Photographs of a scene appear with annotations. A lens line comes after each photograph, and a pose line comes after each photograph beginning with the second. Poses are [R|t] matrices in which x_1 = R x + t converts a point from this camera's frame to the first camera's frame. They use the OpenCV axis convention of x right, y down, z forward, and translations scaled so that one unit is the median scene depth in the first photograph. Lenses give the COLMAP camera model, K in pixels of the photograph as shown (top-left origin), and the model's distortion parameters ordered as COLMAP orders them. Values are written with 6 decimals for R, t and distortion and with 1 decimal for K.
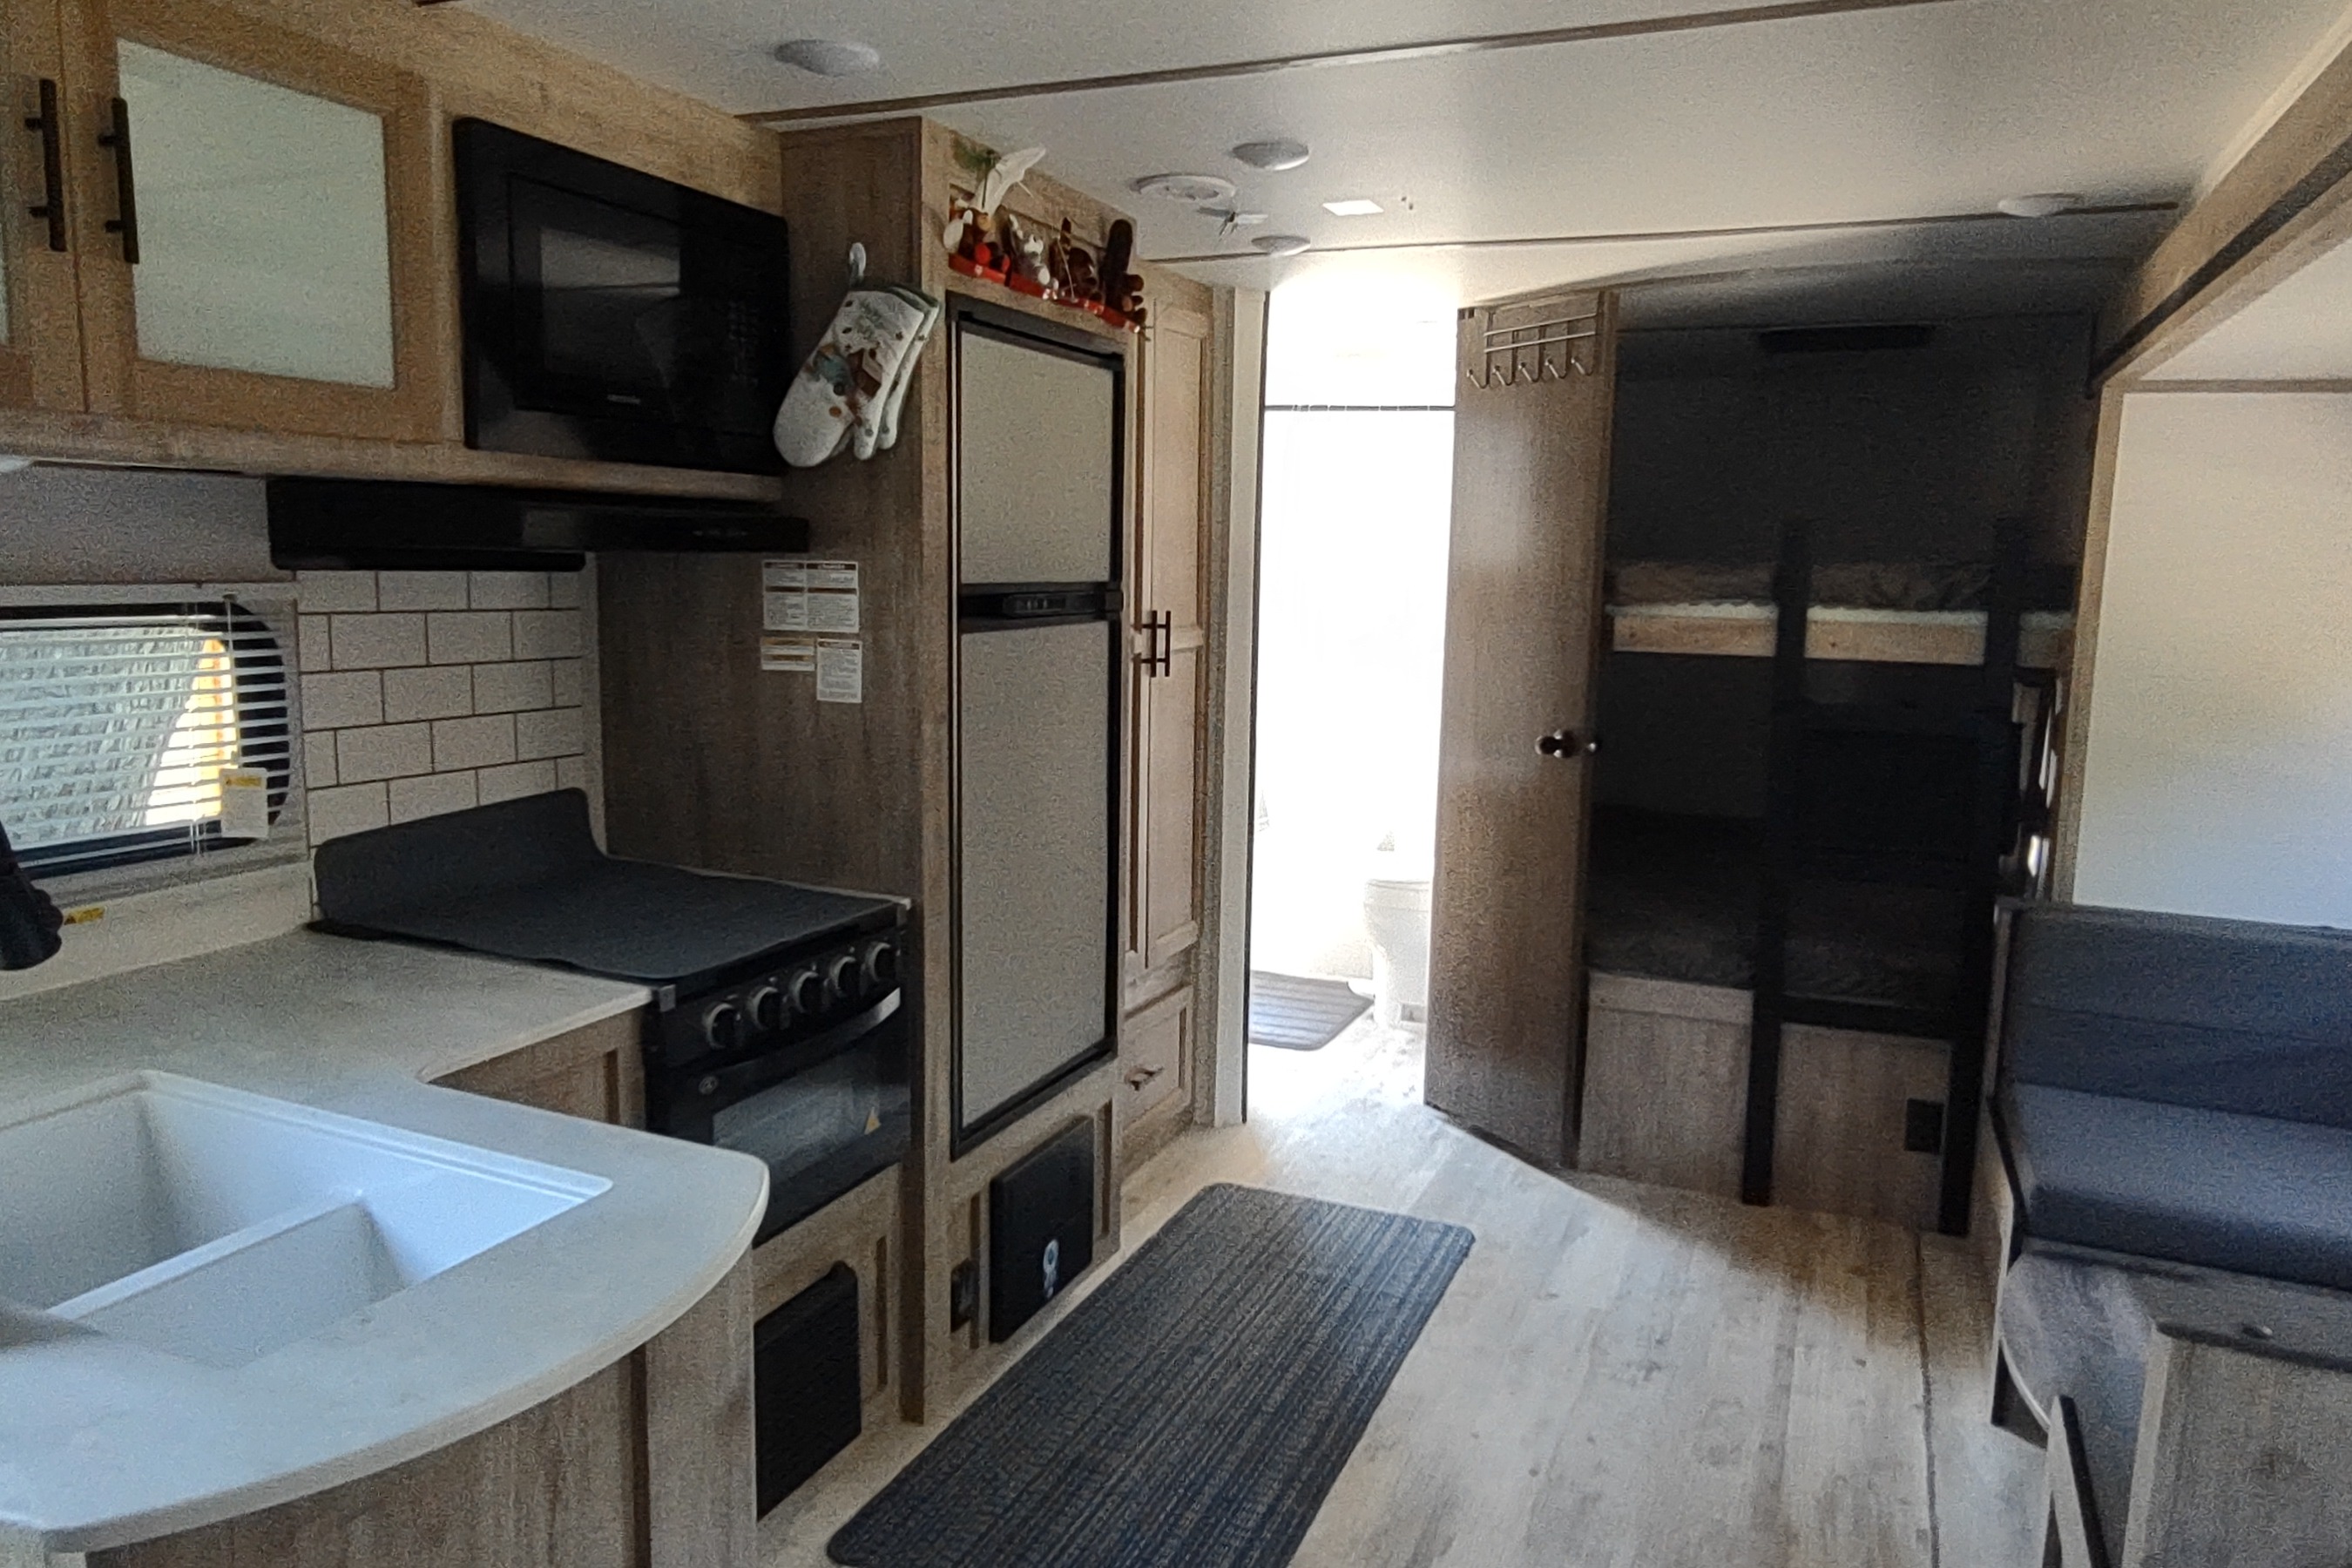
lens RADIAL K [[1570.5, 0, 1158.1], [0, 1570.5, 787.6], [0, 0, 1]] dist [-0.008219, 0.000682]
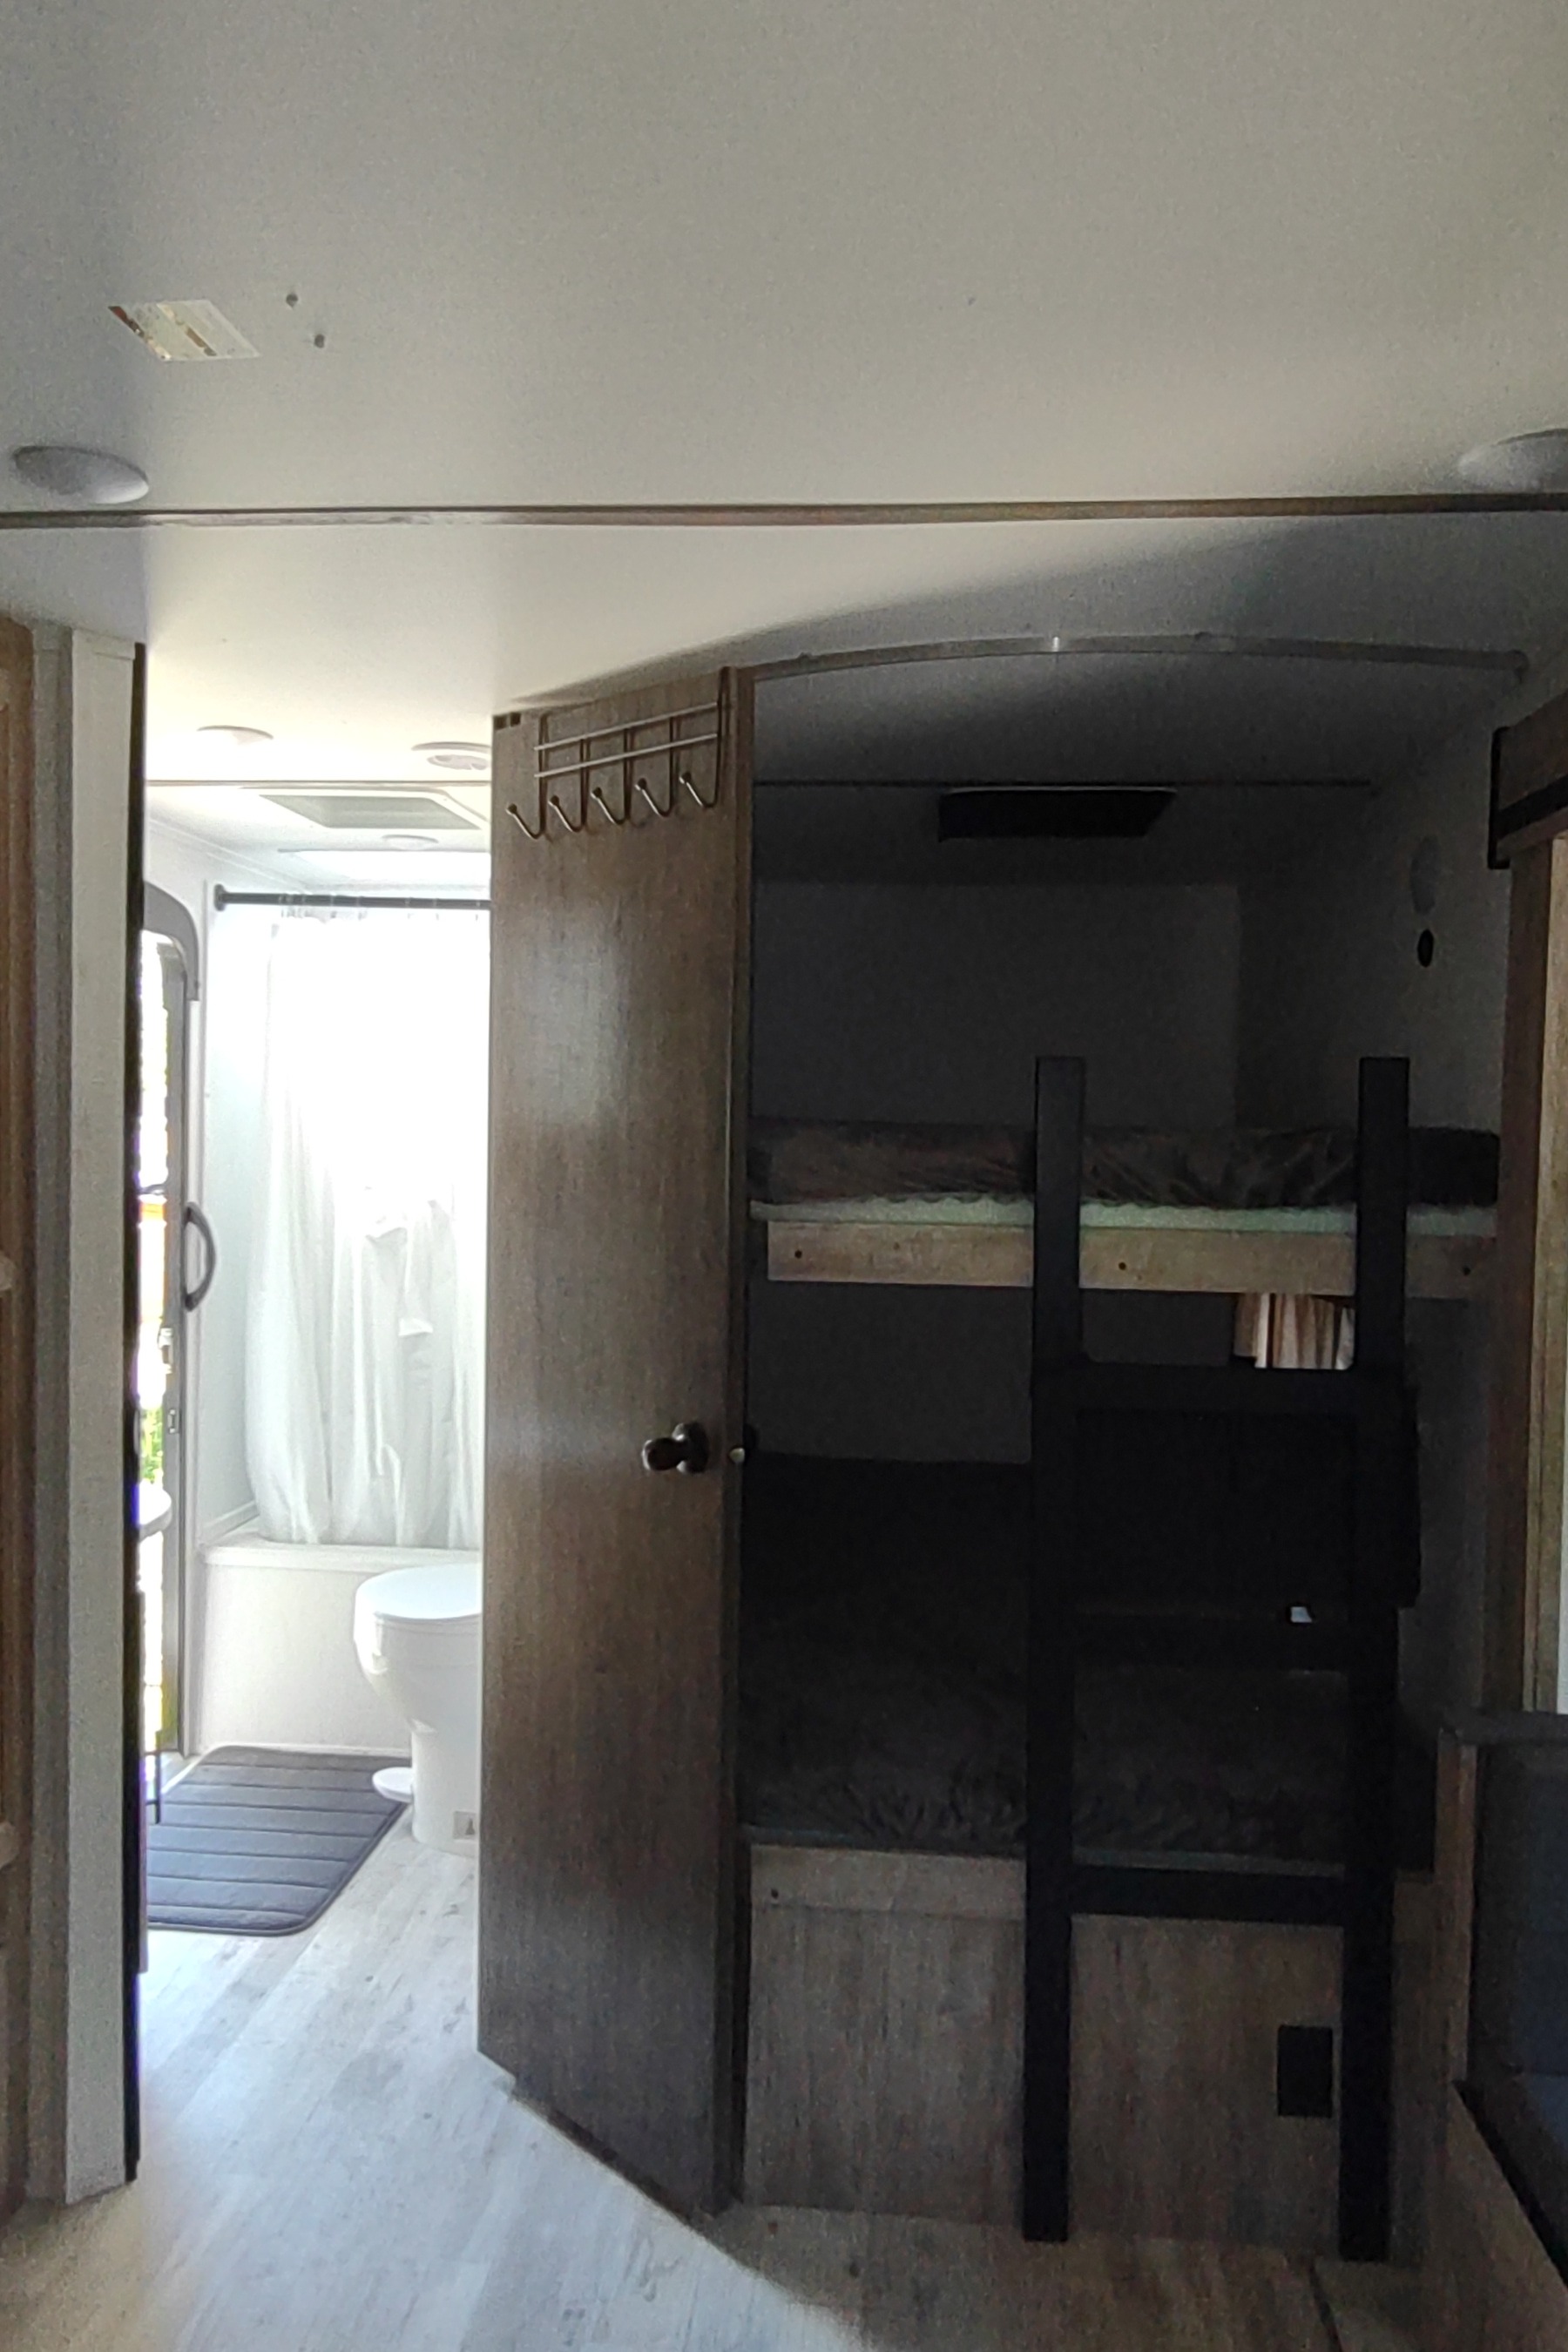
lens RADIAL K [[1570.5, 0, 790.0], [0, 1570.5, 1179.0], [0, 0, 1]] dist [-0.008219, 0.000682]
pose [[0.946099, -0.012752, 0.323628, 0.111783], [0.044921, 0.994734, -0.092125, -0.071088], [-0.320748, 0.101696, 0.941689, 0.450848]]
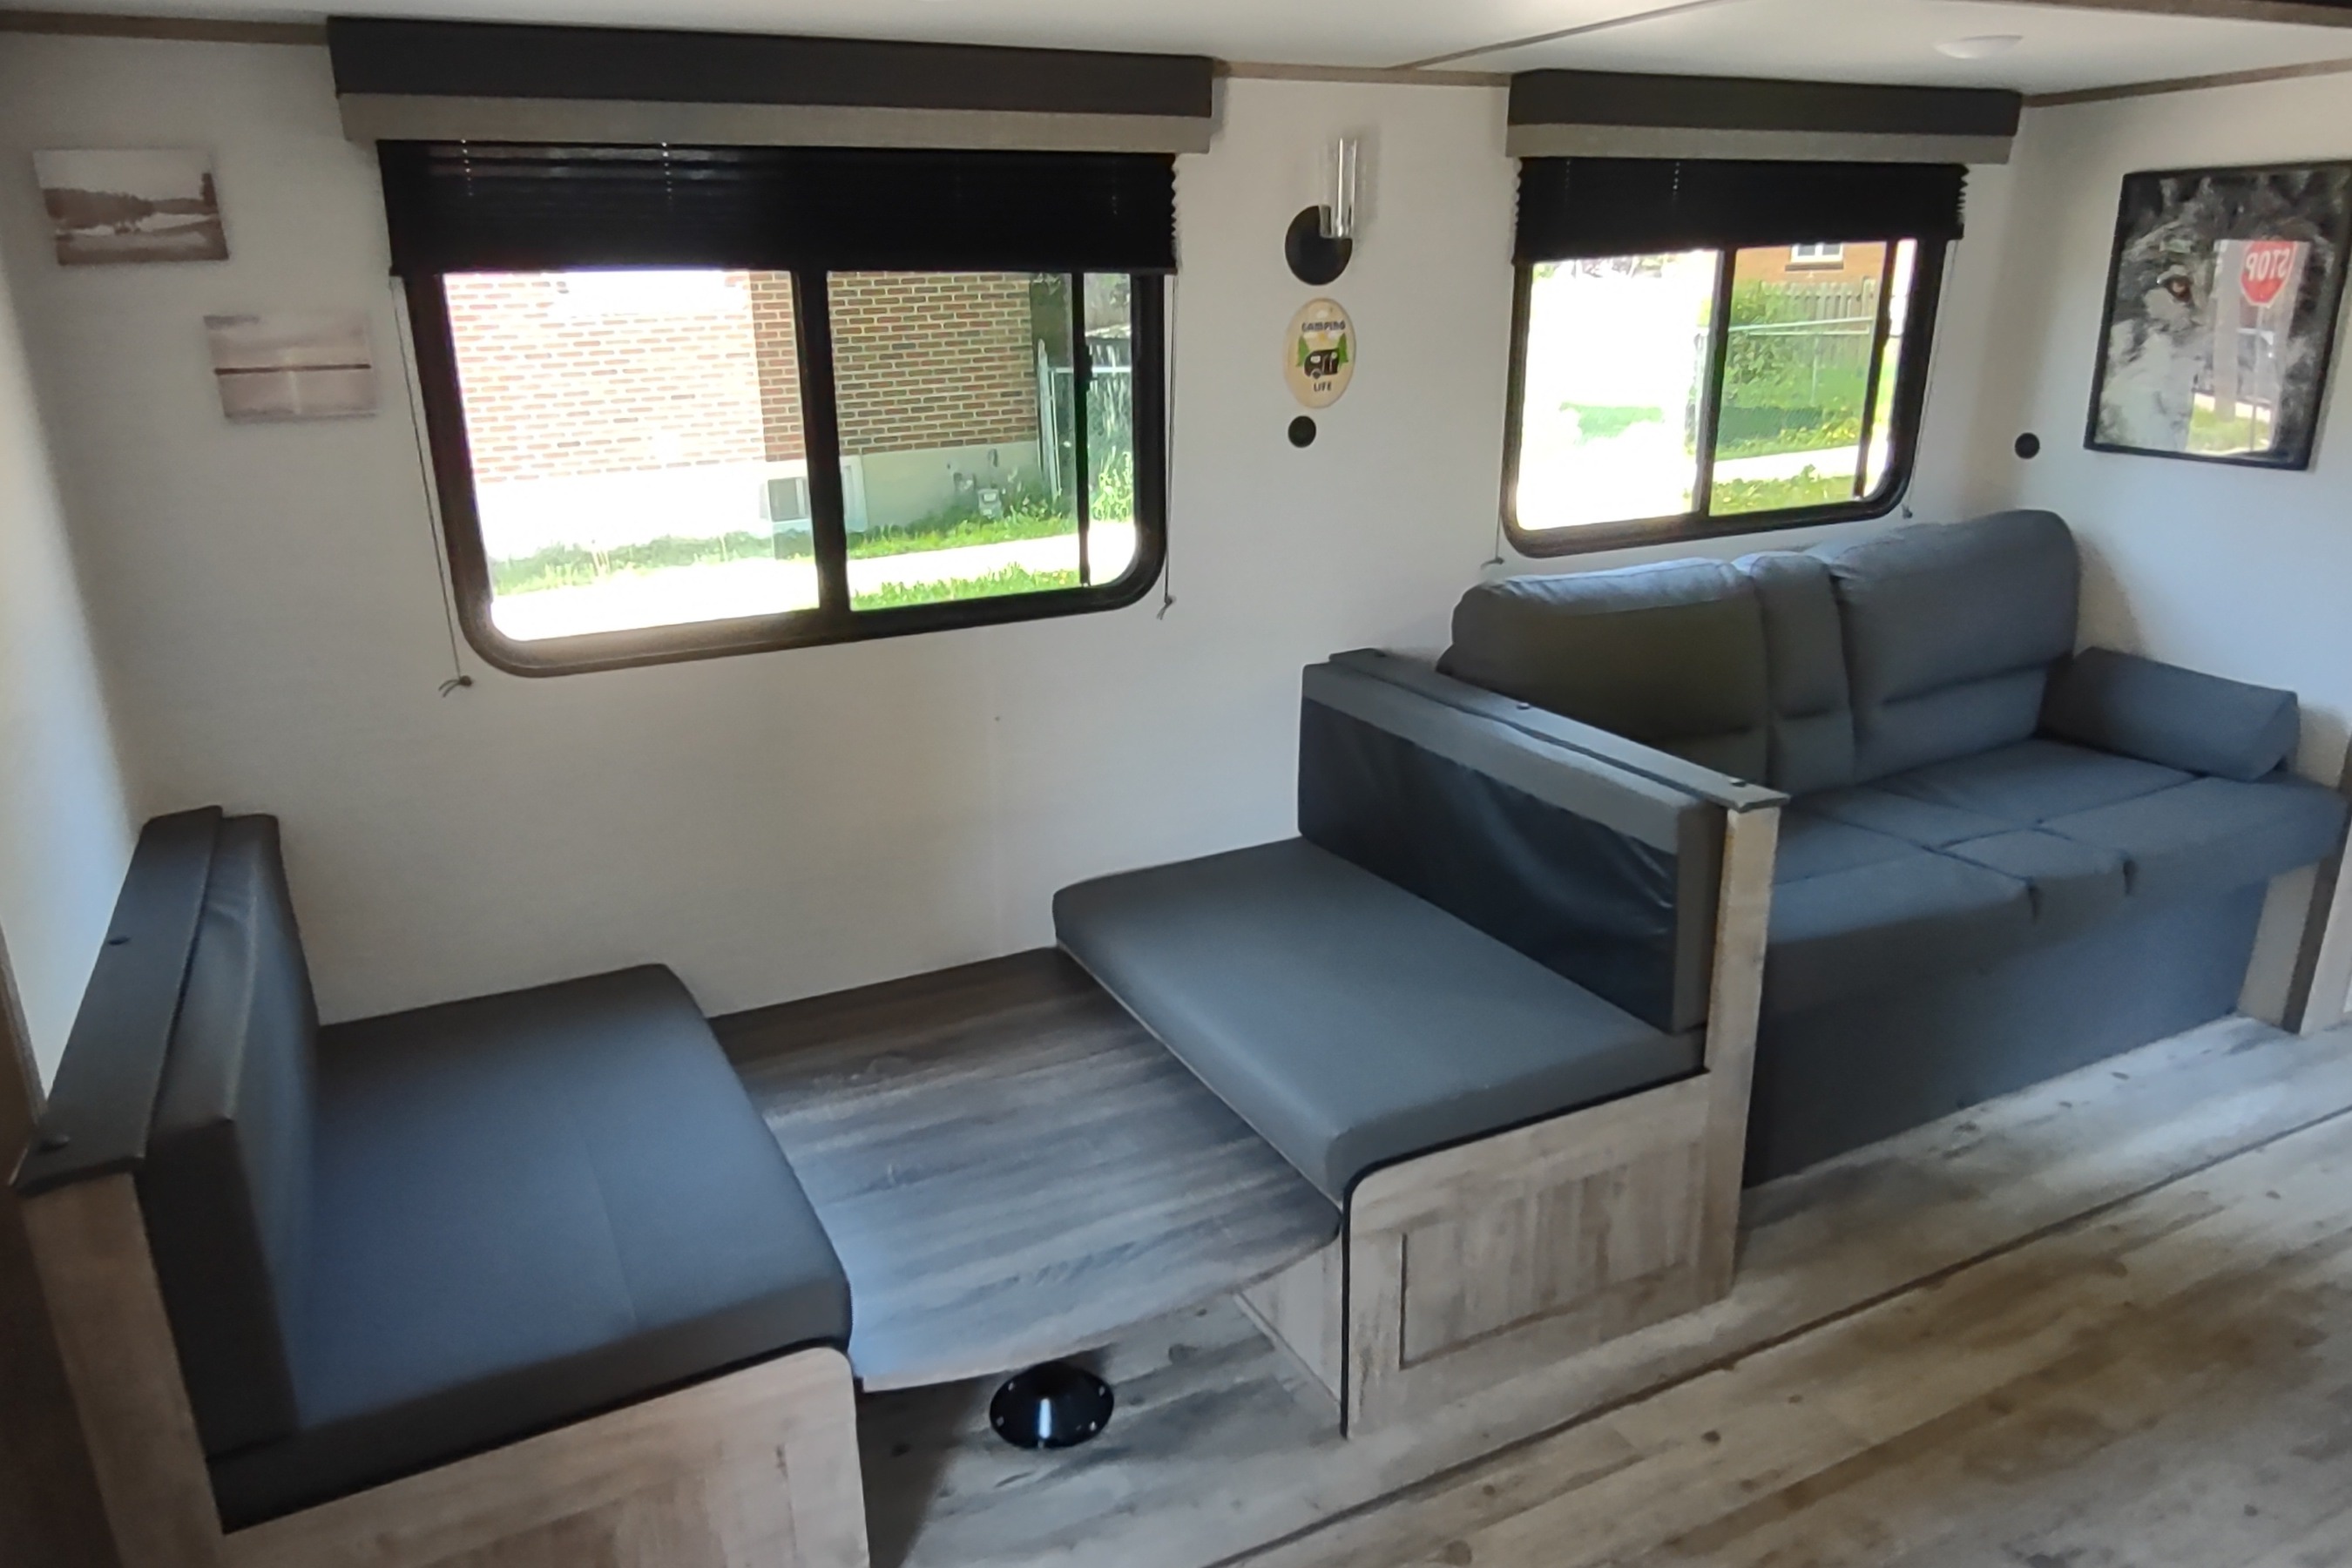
lens RADIAL K [[1570.5, 0, 1176.4], [0, 1570.5, 785.7], [0, 0, 1]] dist [-0.008219, 0.000682]
pose [[-0.781045, -0.204551, 0.590023, 0.362047], [0.078484, 0.905185, 0.417707, -0.211993], [-0.619523, 0.372556, -0.690937, 1.516392]]
